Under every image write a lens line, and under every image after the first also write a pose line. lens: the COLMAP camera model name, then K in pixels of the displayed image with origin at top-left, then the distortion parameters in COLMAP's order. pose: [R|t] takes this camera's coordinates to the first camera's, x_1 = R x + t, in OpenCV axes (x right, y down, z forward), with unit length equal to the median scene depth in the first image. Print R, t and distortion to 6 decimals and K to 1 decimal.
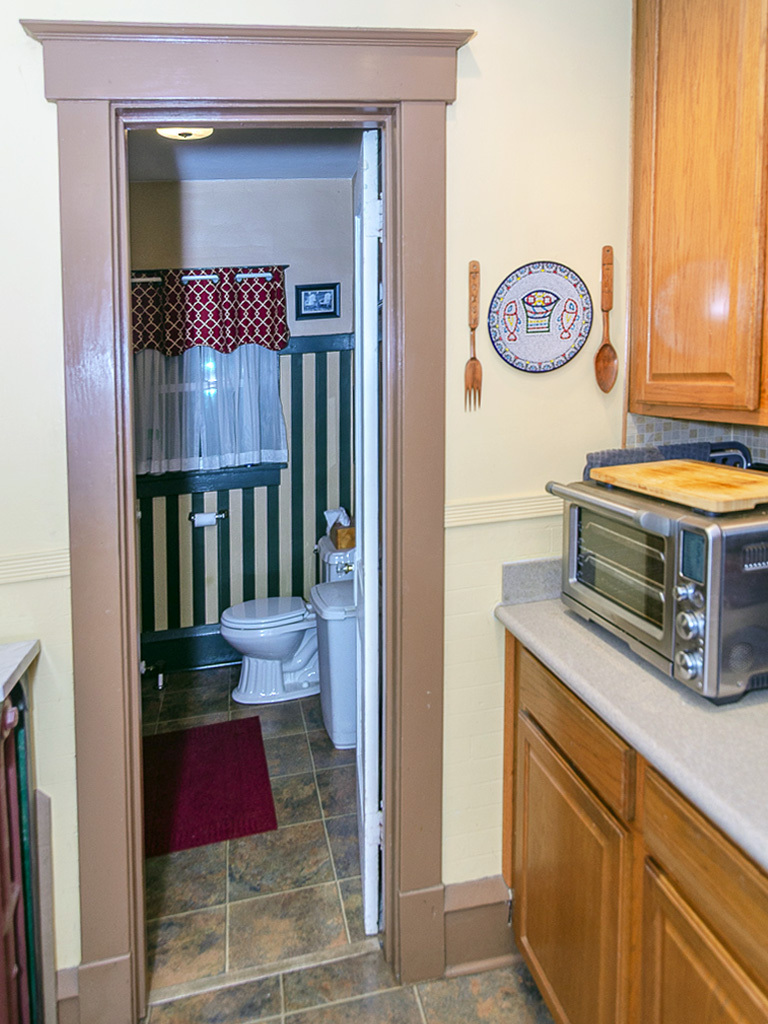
lens RADIAL K [[709.5, 0, 352.5], [0, 709.5, 498.4], [0, 0, 1]] dist [0.001378, 0.002495]
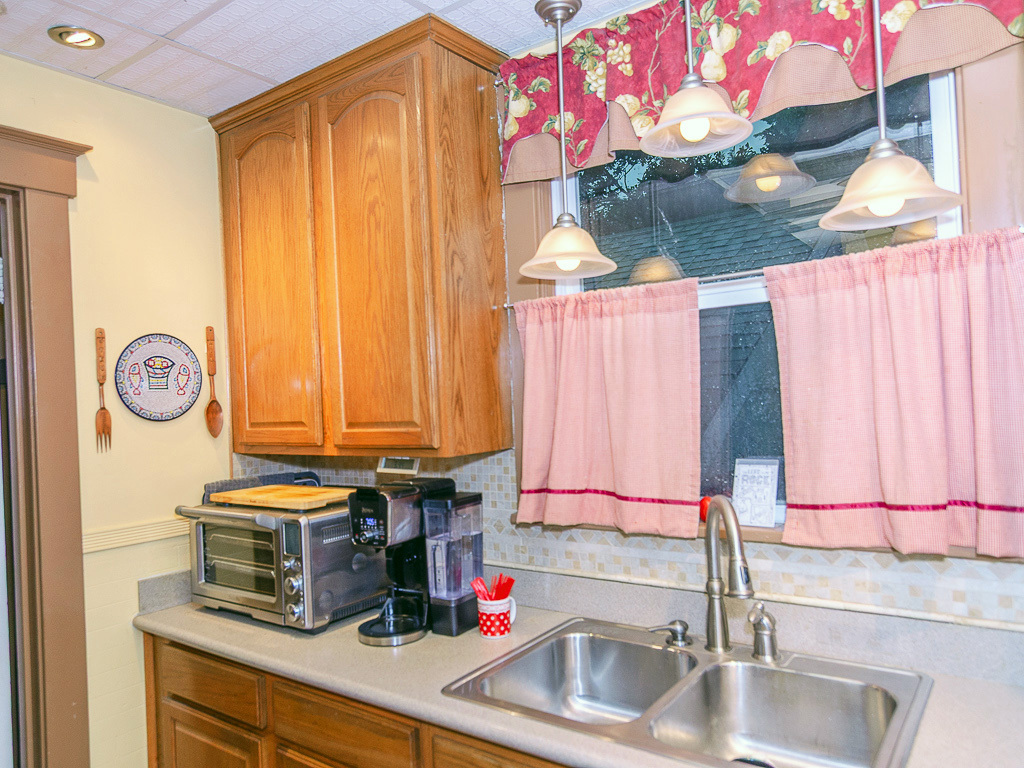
lens RADIAL K [[711.1, 0, 516.3], [0, 711.1, 394.6], [0, 0, 1]] dist [-0.006974, 0.001680]
pose [[0.708729, 0.037795, 0.704468, -0.174780], [0.120814, 0.977311, -0.173977, 0.068740], [-0.695060, 0.208412, 0.688082, -0.294144]]
